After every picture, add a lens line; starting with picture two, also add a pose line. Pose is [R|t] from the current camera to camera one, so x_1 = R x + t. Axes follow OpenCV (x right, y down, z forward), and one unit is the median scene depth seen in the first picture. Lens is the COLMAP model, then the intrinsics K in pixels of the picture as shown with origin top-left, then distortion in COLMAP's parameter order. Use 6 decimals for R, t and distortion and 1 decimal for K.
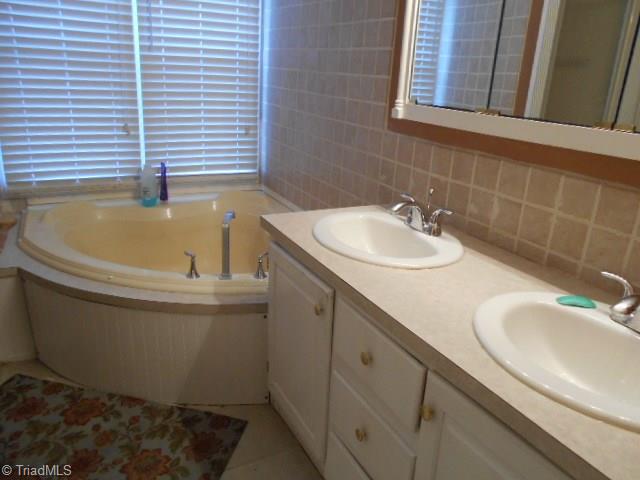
lens RADIAL K [[485.4, 0, 303.6], [0, 485.4, 223.2], [0, 0, 1]] dist [-0.024842, 0.010798]
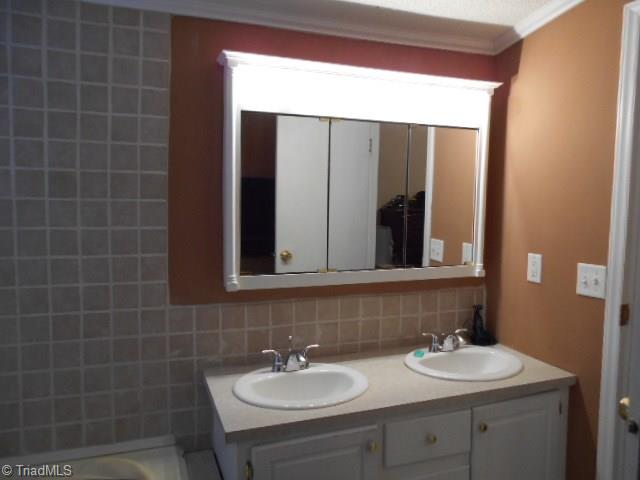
lens RADIAL K [[505.8, 0, 320.0], [0, 505.8, 240.0], [0, 0, 1]] dist [-0.096860, 0.126651]
pose [[0.106652, -0.135064, 0.985080, -1.098379], [0.298224, 0.949463, 0.097893, -0.460588], [-0.948519, 0.283334, 0.141541, 0.748196]]
